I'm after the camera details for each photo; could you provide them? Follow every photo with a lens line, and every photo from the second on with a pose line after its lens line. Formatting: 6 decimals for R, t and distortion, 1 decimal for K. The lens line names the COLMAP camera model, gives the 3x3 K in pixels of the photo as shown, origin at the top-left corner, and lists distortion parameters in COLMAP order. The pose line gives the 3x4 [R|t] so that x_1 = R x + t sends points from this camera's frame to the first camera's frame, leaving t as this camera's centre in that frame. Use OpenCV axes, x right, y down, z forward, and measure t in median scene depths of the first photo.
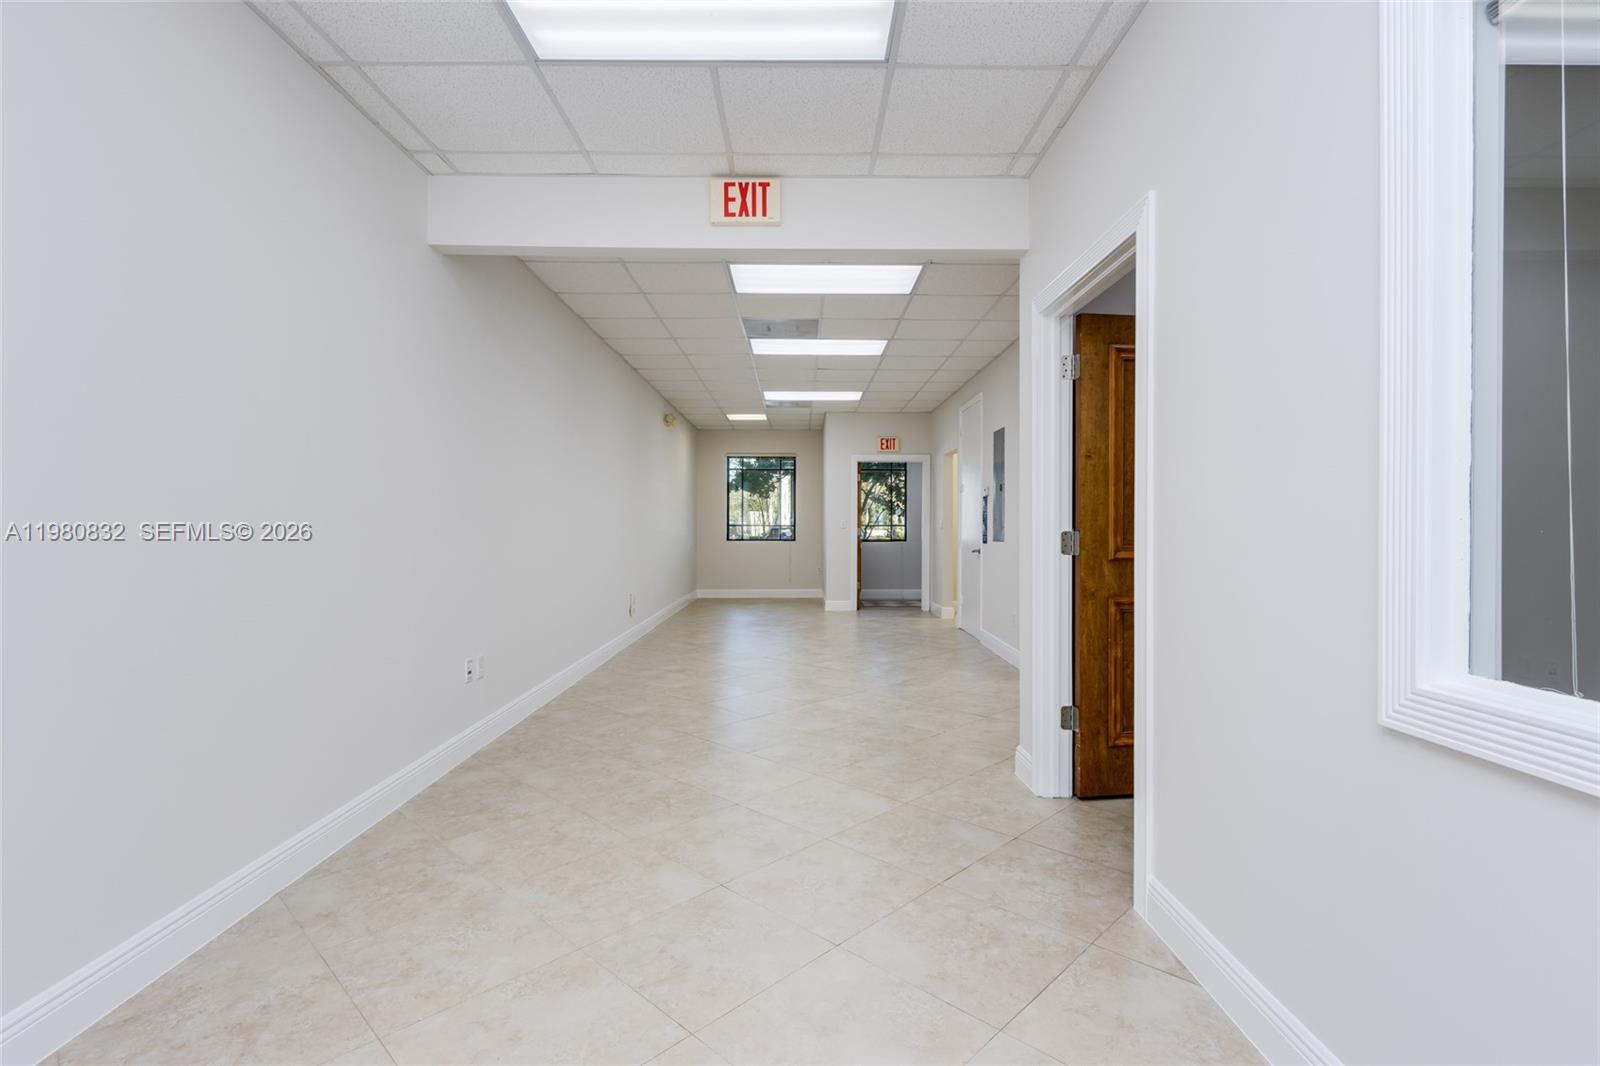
lens RADIAL K [[740.5, 0, 811.1], [0, 740.5, 527.0], [0, 0, 1]] dist [0.008089, -0.002654]
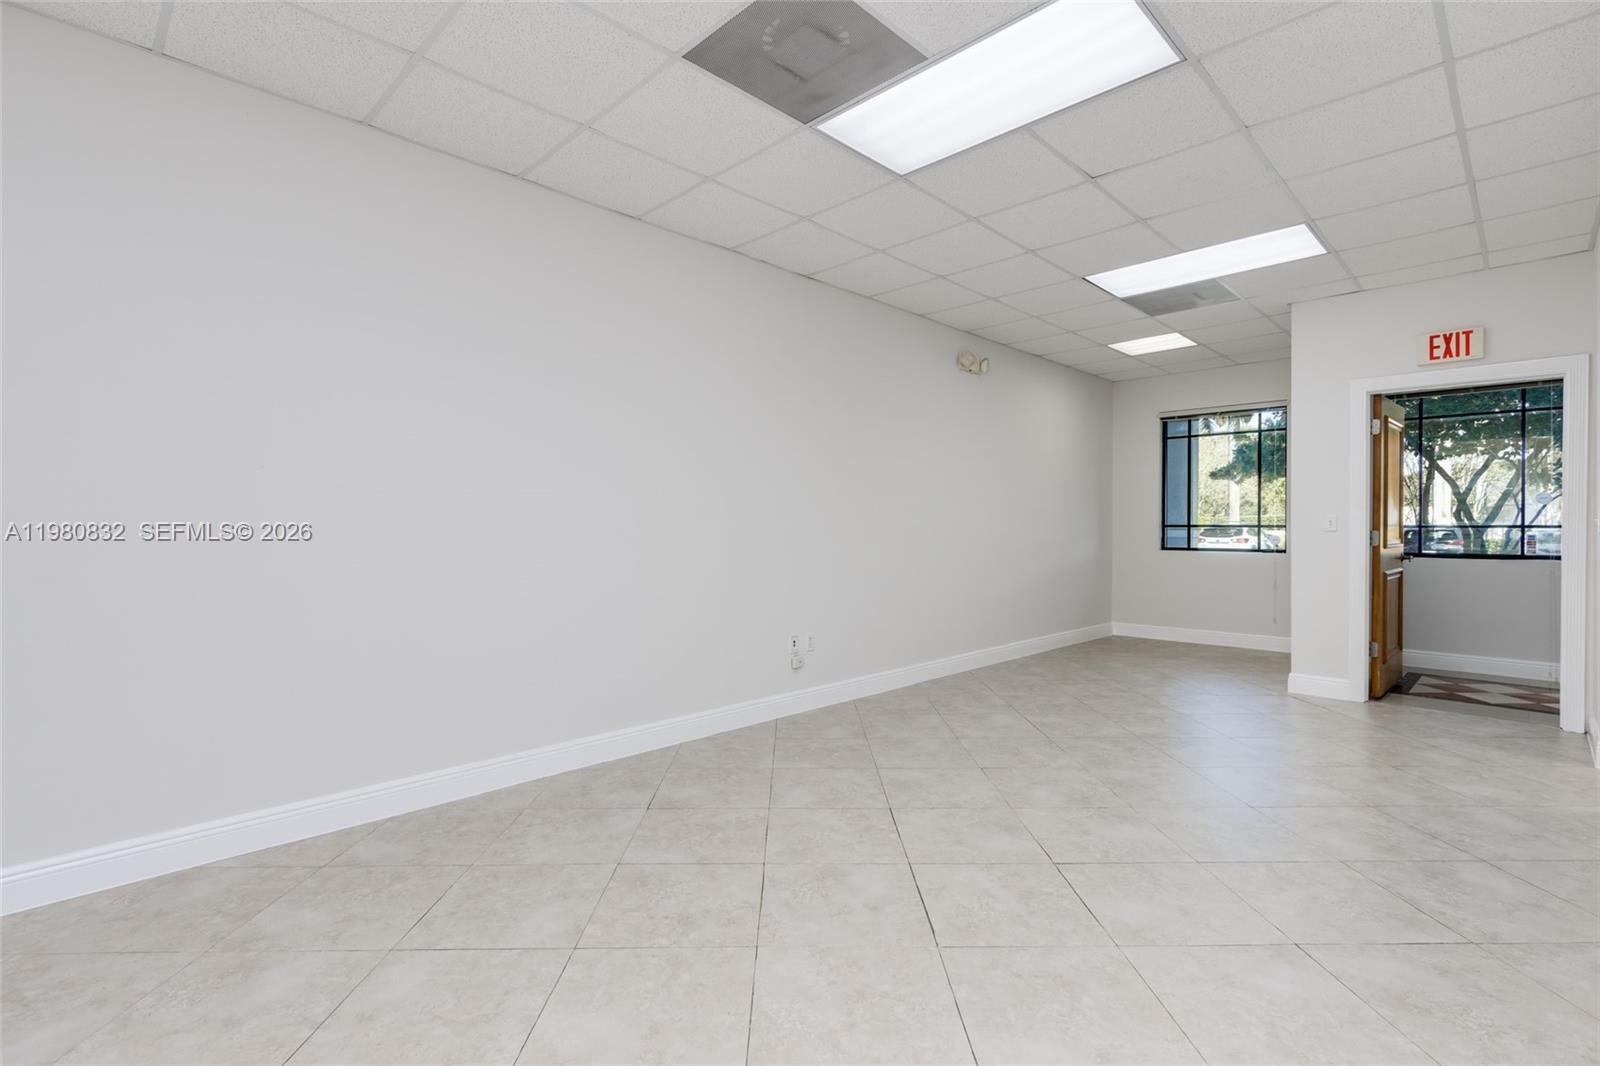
lens RADIAL K [[740.5, 0, 805.5], [0, 740.5, 520.8], [0, 0, 1]] dist [0.008089, -0.002654]
pose [[0.694260, -0.002831, -0.719719, 0.500034], [-0.003537, 0.999967, -0.007346, -0.001274], [0.719716, 0.007646, 0.694227, 1.277904]]
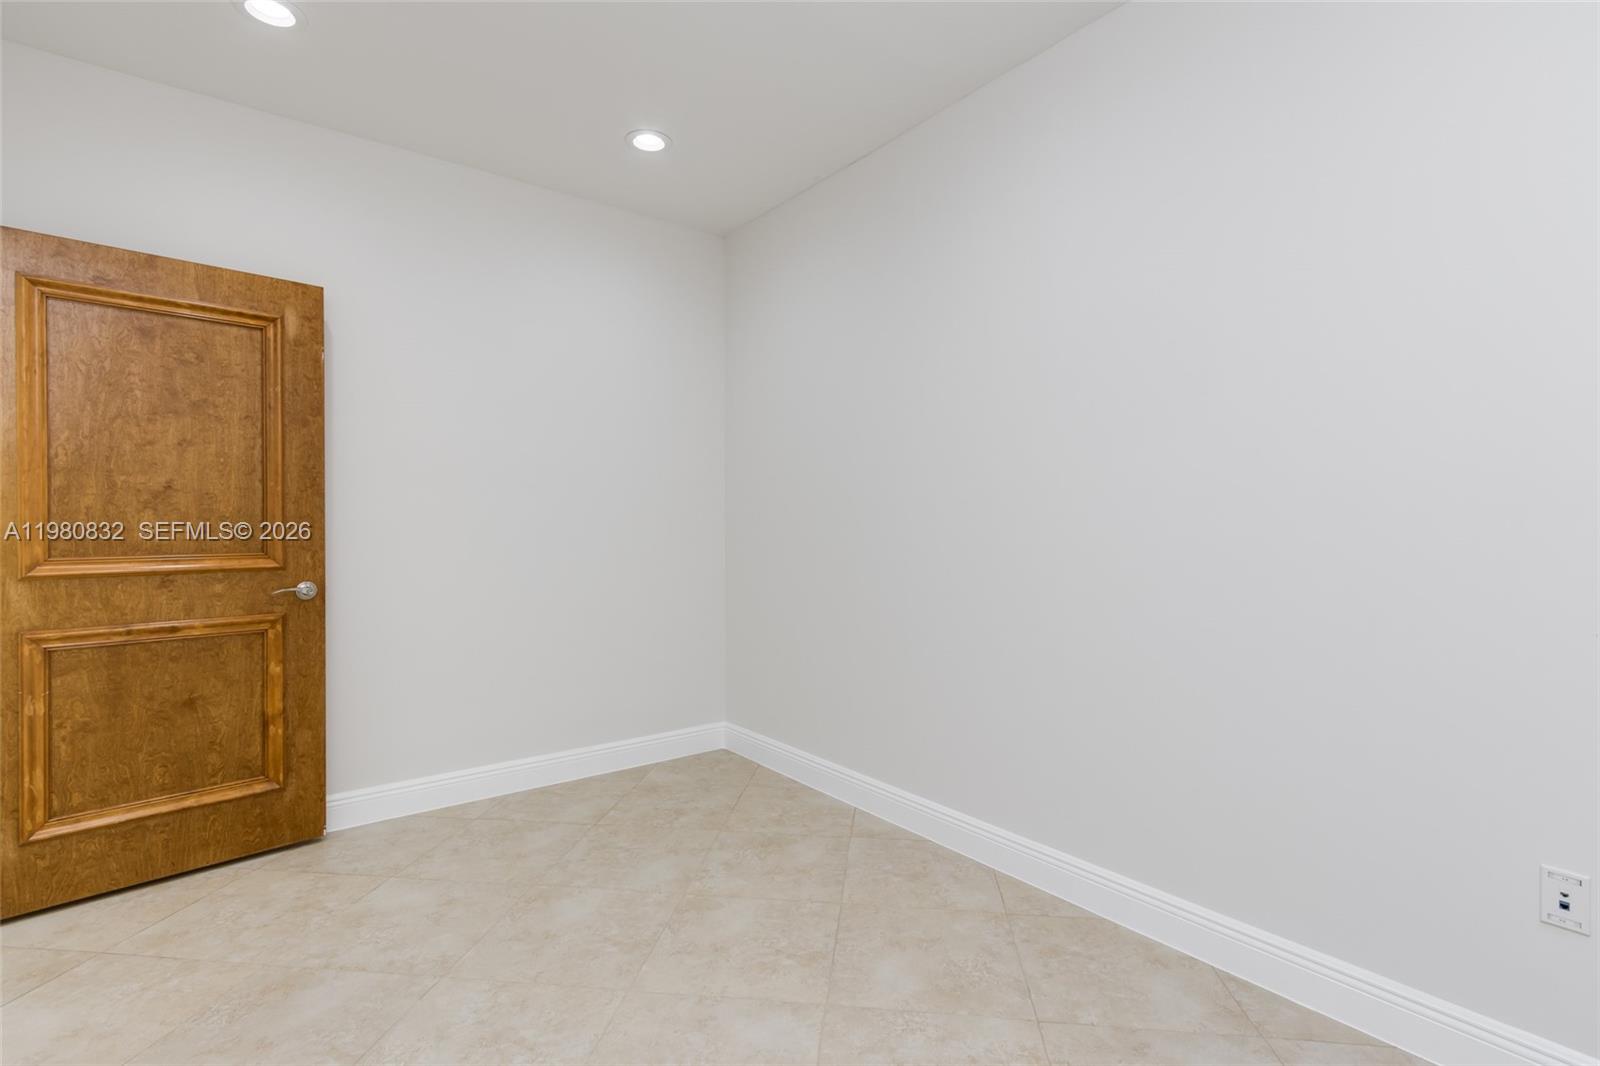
lens RADIAL K [[740.5, 0, 796.8], [0, 740.5, 527.5], [0, 0, 1]] dist [0.008089, -0.002654]
pose [[0.790621, -0.005090, 0.612285, 0.524396], [0.002273, 0.999983, 0.005378, -0.006330], [-0.612302, -0.002860, 0.790619, -0.006453]]
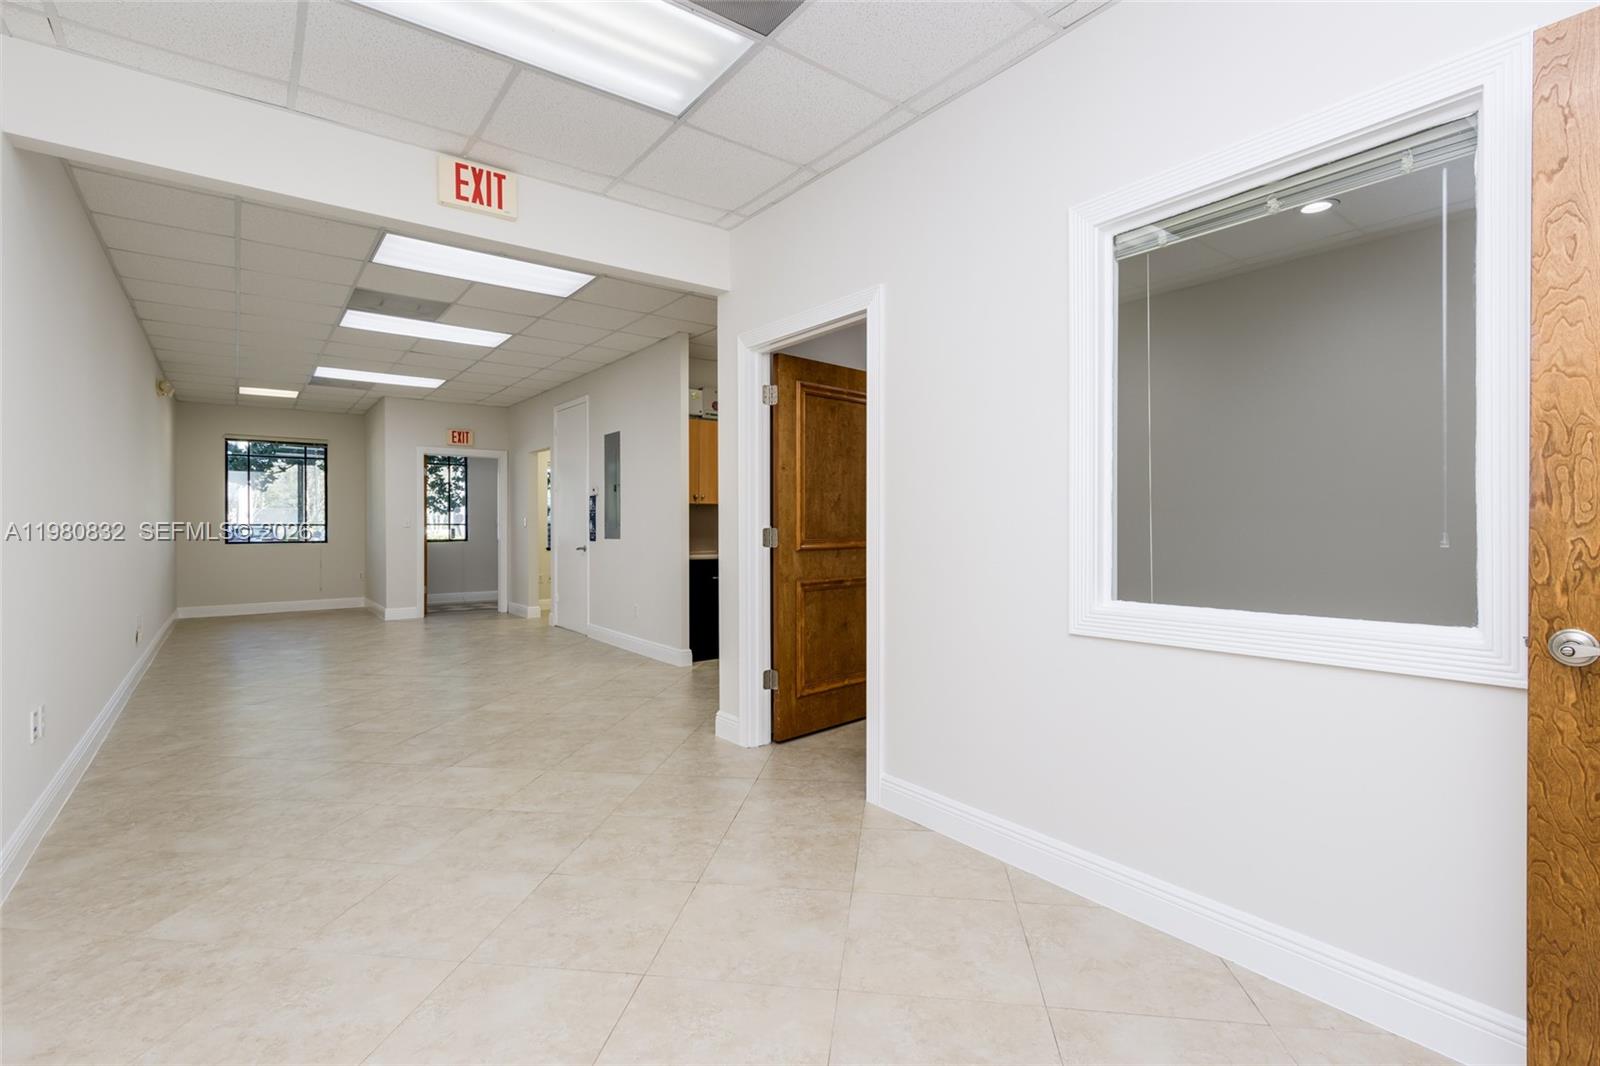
lens RADIAL K [[740.5, 0, 797.1], [0, 740.5, 527.9], [0, 0, 1]] dist [0.008089, -0.002654]
pose [[0.809592, -0.006139, 0.586961, -0.323876], [0.004198, 0.999980, 0.004669, -0.000323], [-0.586978, -0.001316, 0.809602, -0.024961]]
